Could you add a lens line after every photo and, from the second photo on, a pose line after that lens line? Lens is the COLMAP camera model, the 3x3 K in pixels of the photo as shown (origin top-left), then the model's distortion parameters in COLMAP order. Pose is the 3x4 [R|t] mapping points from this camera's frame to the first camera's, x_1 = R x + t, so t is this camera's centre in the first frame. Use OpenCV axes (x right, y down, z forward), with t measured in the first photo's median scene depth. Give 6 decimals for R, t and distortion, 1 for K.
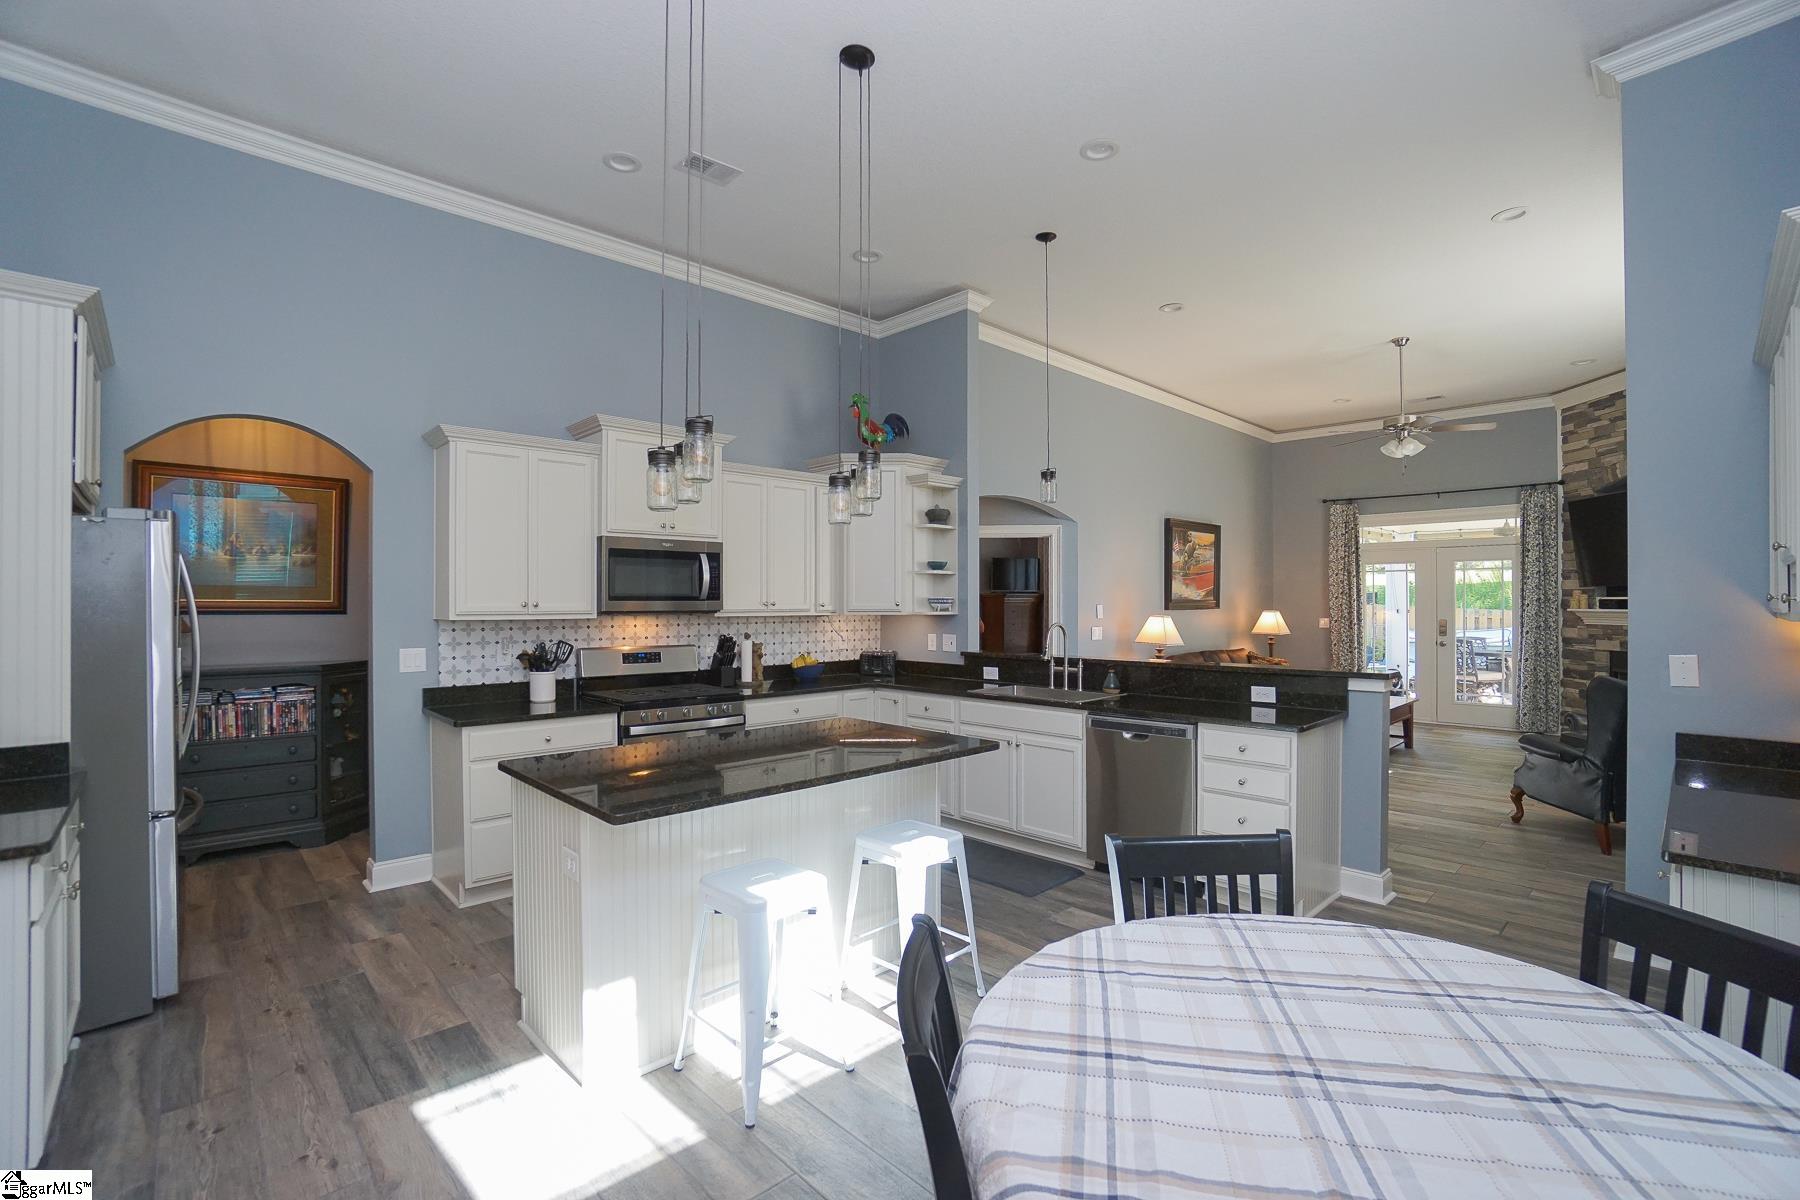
lens RADIAL K [[798.8, 0, 887.2], [0, 798.8, 601.0], [0, 0, 1]] dist [-0.051876, 0.012248]
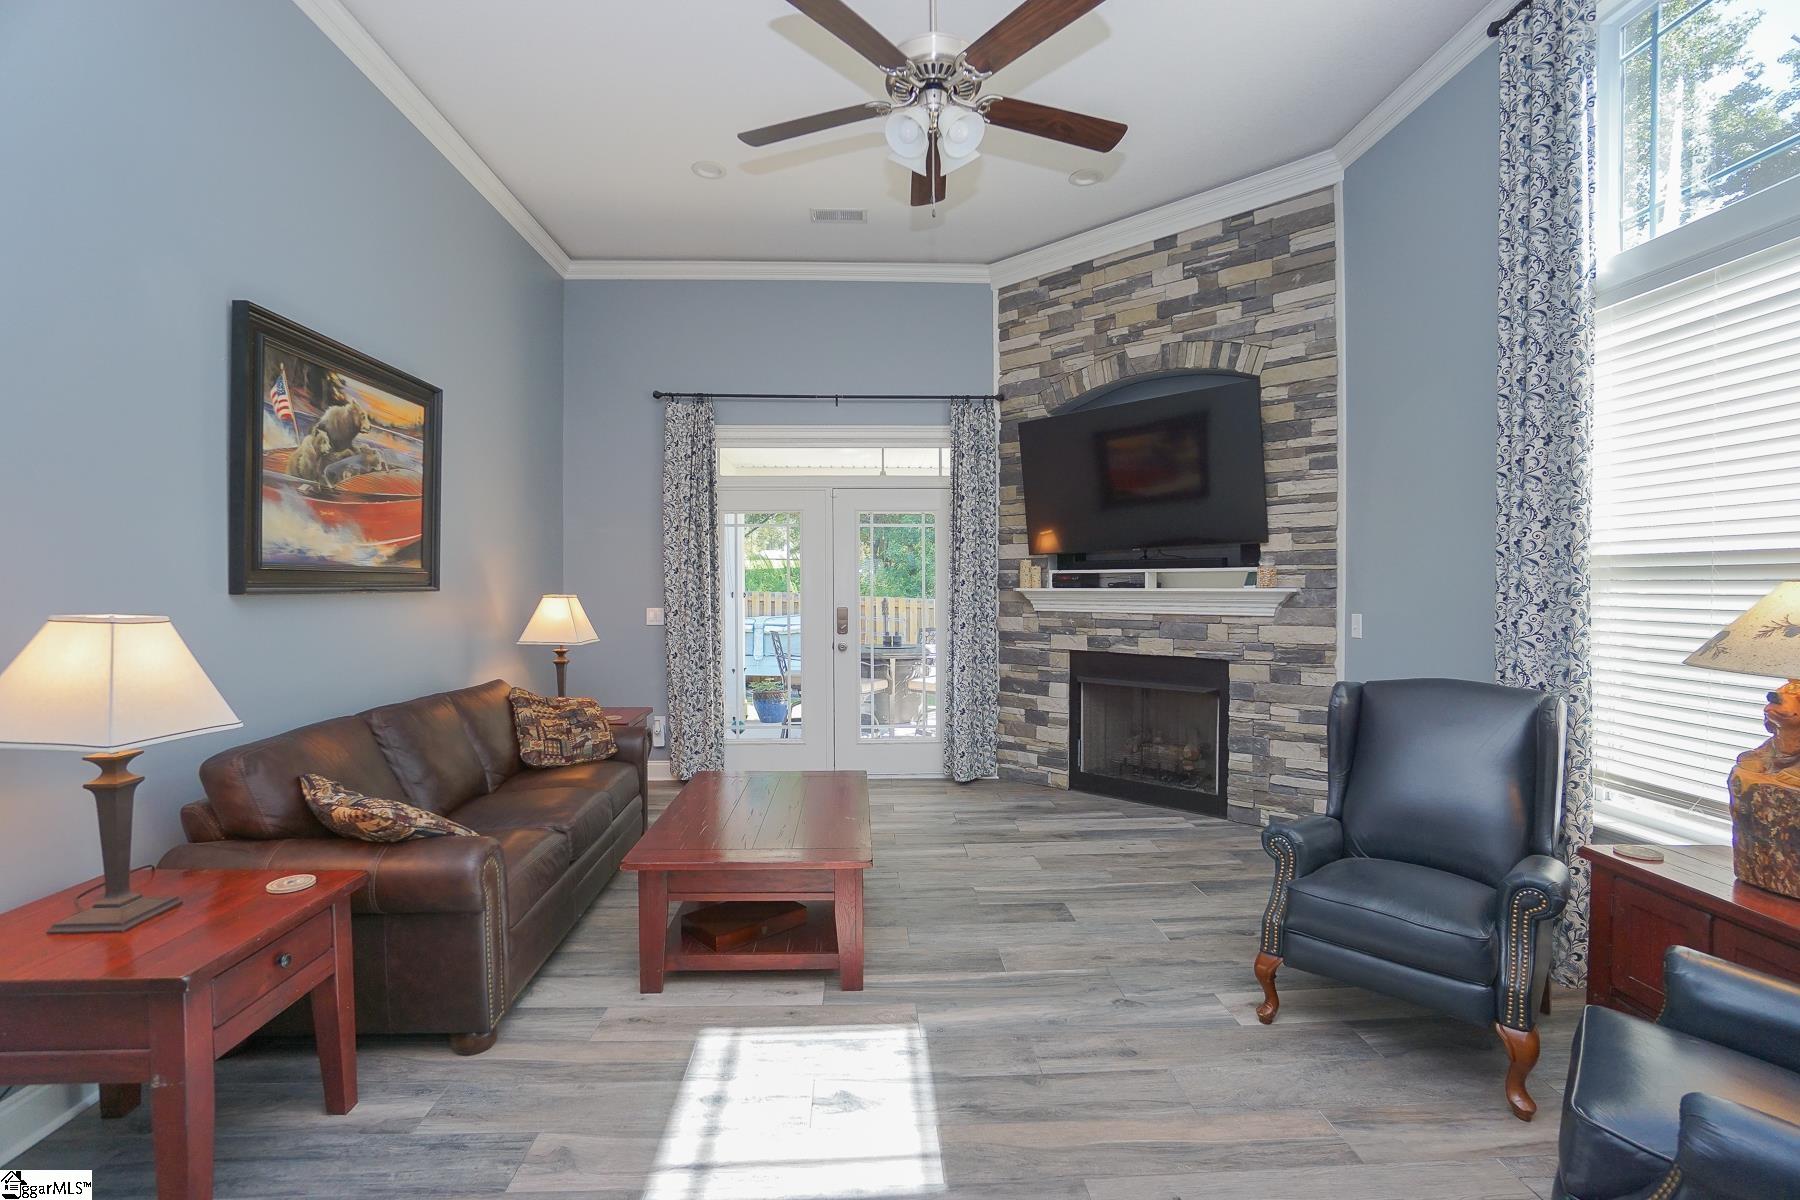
lens RADIAL K [[798.8, 0, 889.7], [0, 798.8, 591.6], [0, 0, 1]] dist [-0.051876, 0.012248]
pose [[0.666668, -0.004601, 0.745341, 0.298023], [-0.000695, 0.999977, 0.006795, 0.008193], [-0.745354, -0.005048, 0.666649, 0.607419]]
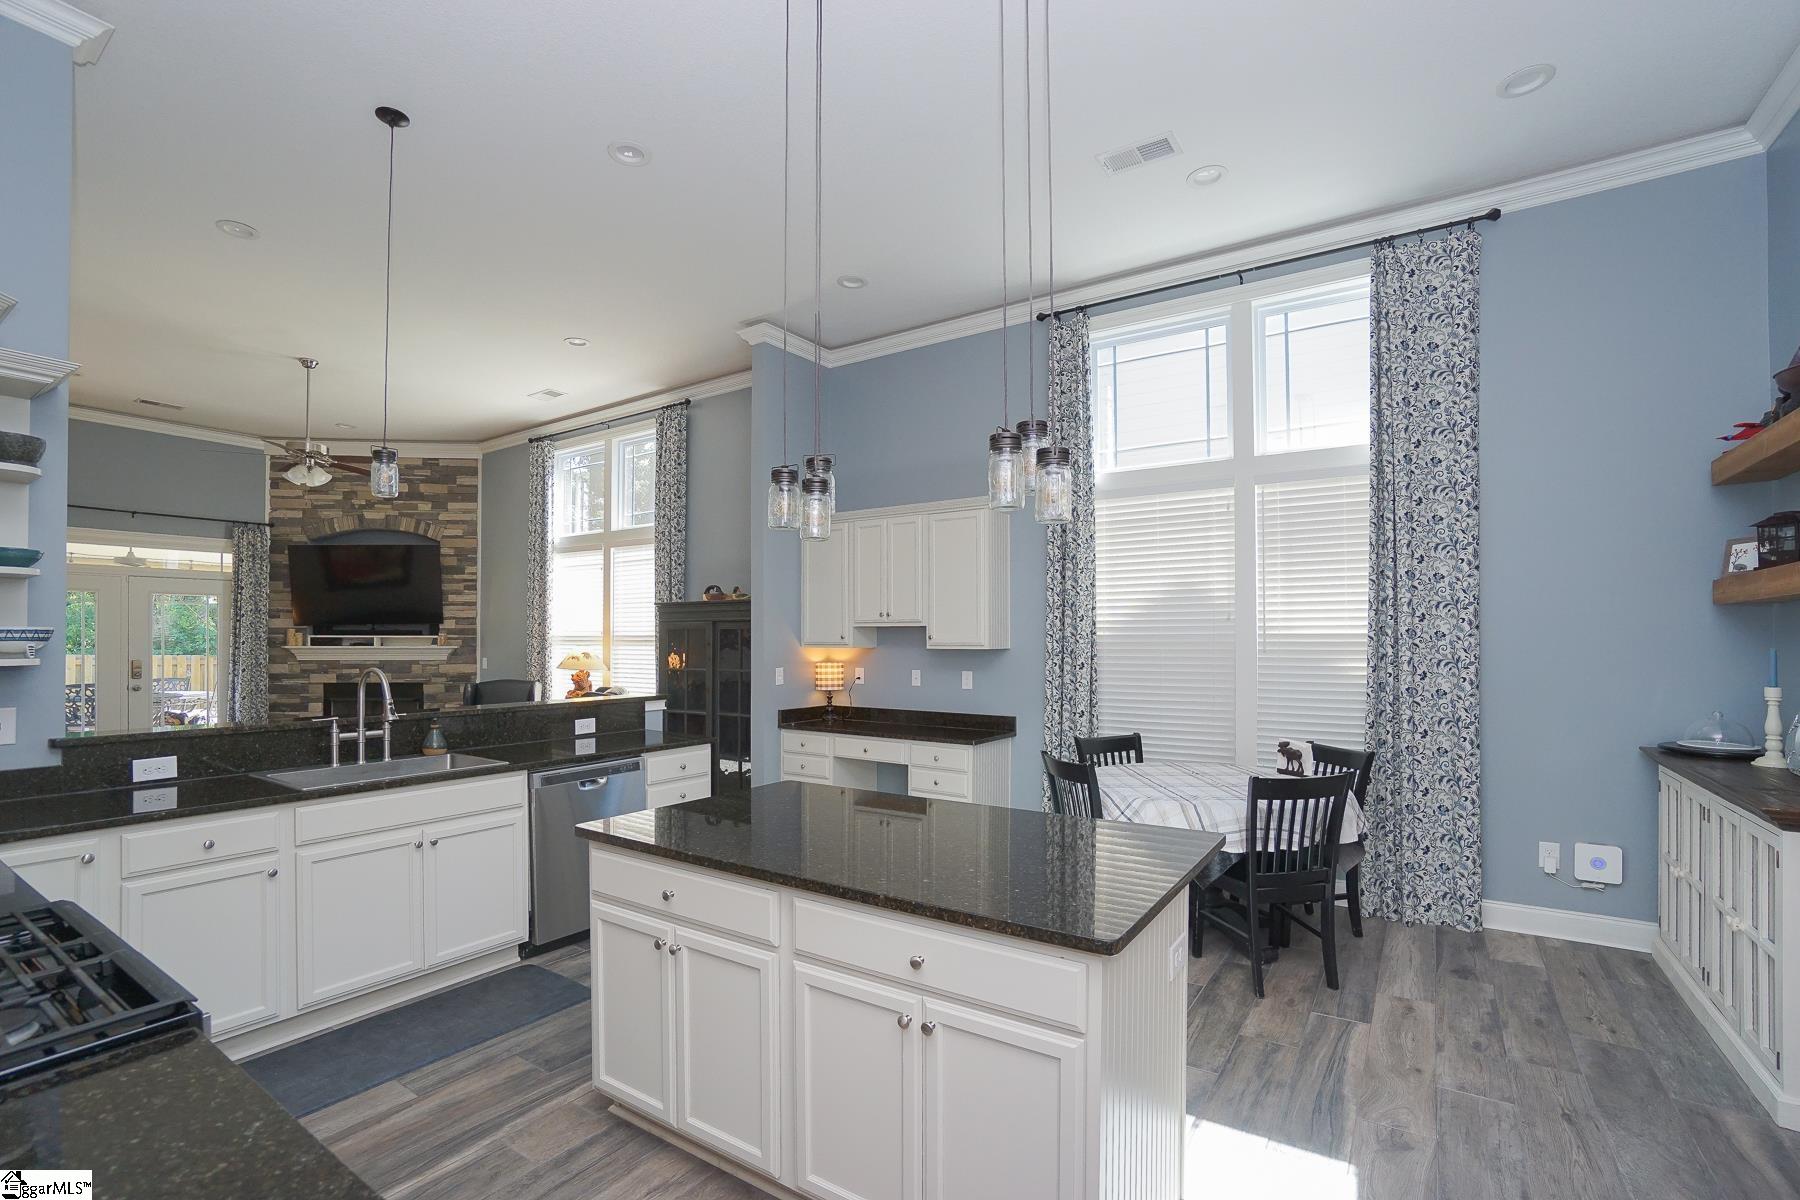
lens RADIAL K [[798.8, 0, 895.5], [0, 798.8, 636.0], [0, 0, 1]] dist [-0.051876, 0.012248]
pose [[-0.213373, 0.006017, 0.976952, -0.314891], [-0.000674, 0.999980, -0.006306, 0.001973], [-0.976971, -0.002004, -0.213364, 0.398511]]
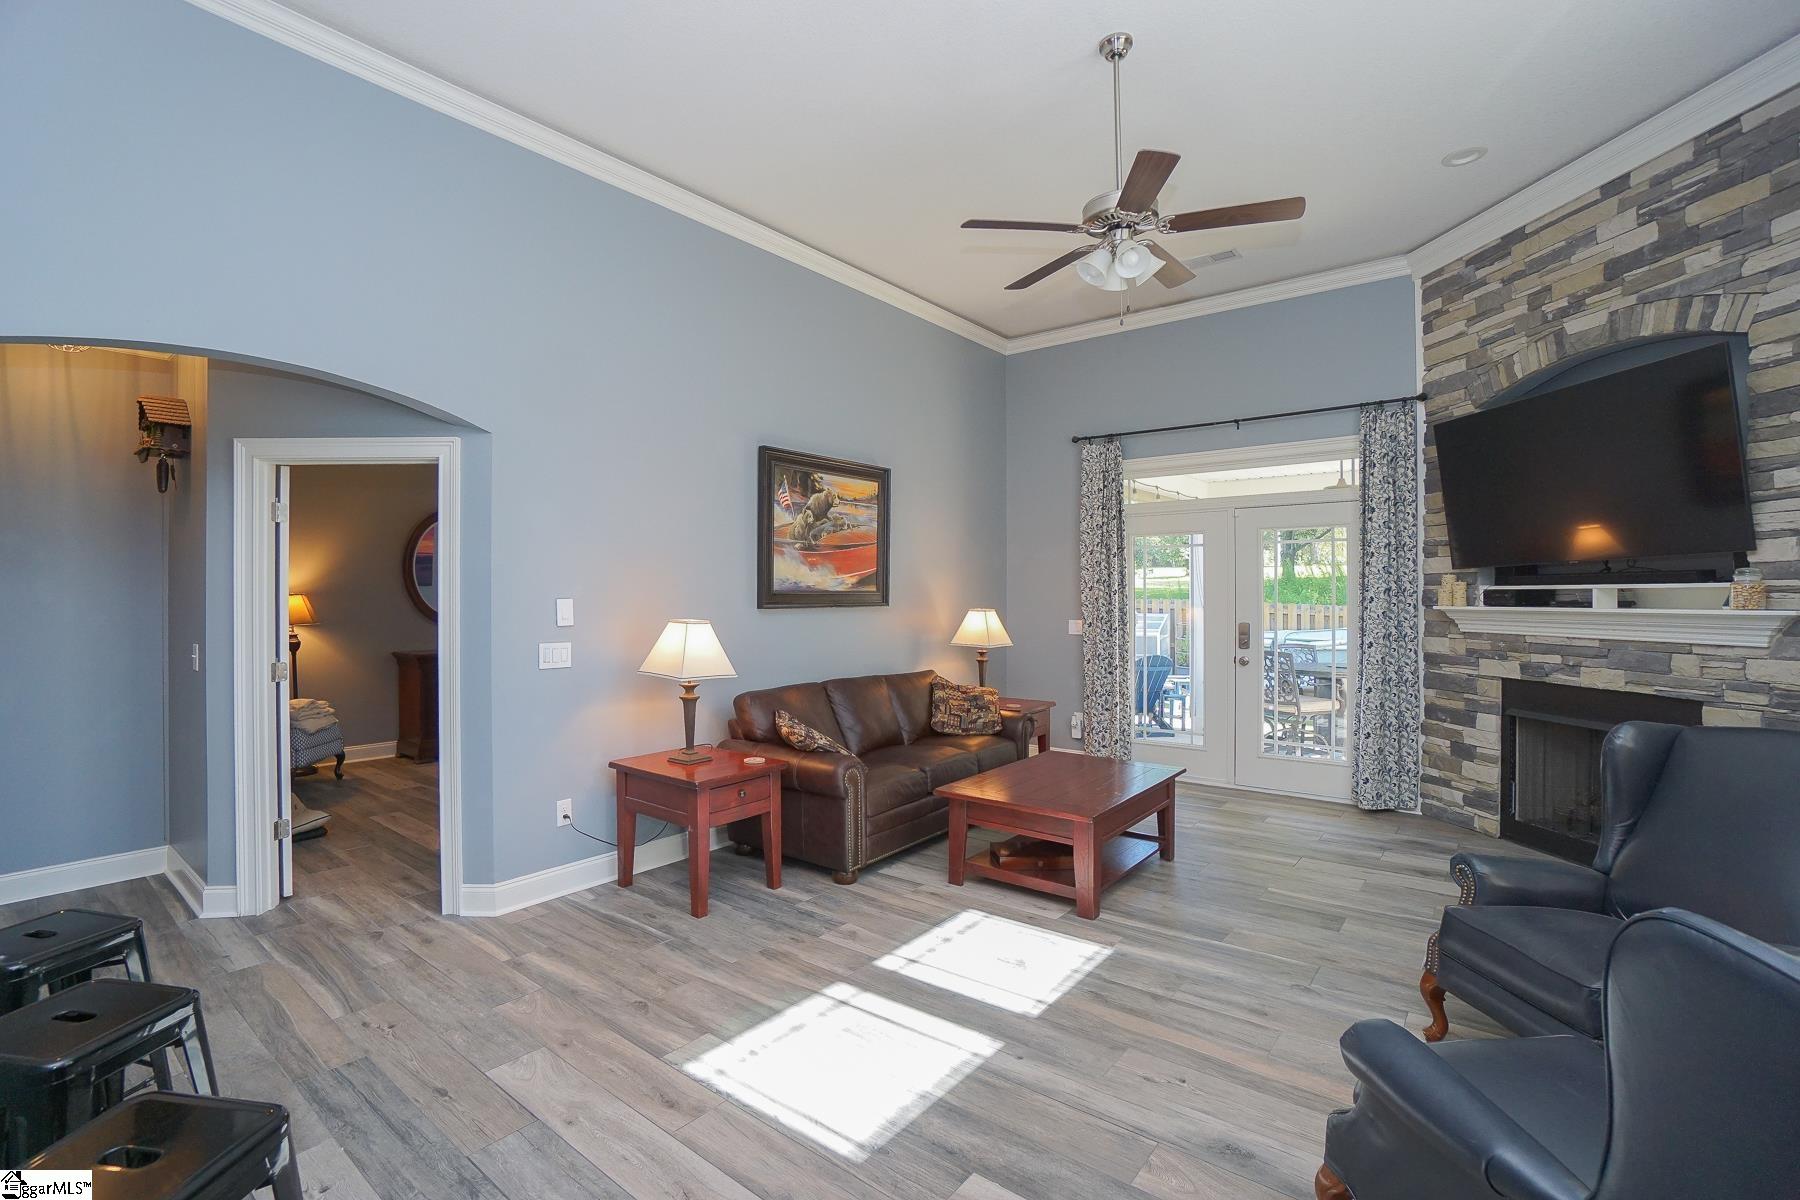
lens RADIAL K [[798.8, 0, 838.6], [0, 798.8, 596.8], [0, 0, 1]] dist [-0.051876, 0.012248]
pose [[0.995577, 0.000660, 0.093947, 0.356294], [-0.000755, 0.999999, 0.000971, 0.002687], [-0.093946, -0.001038, 0.995577, 0.431838]]
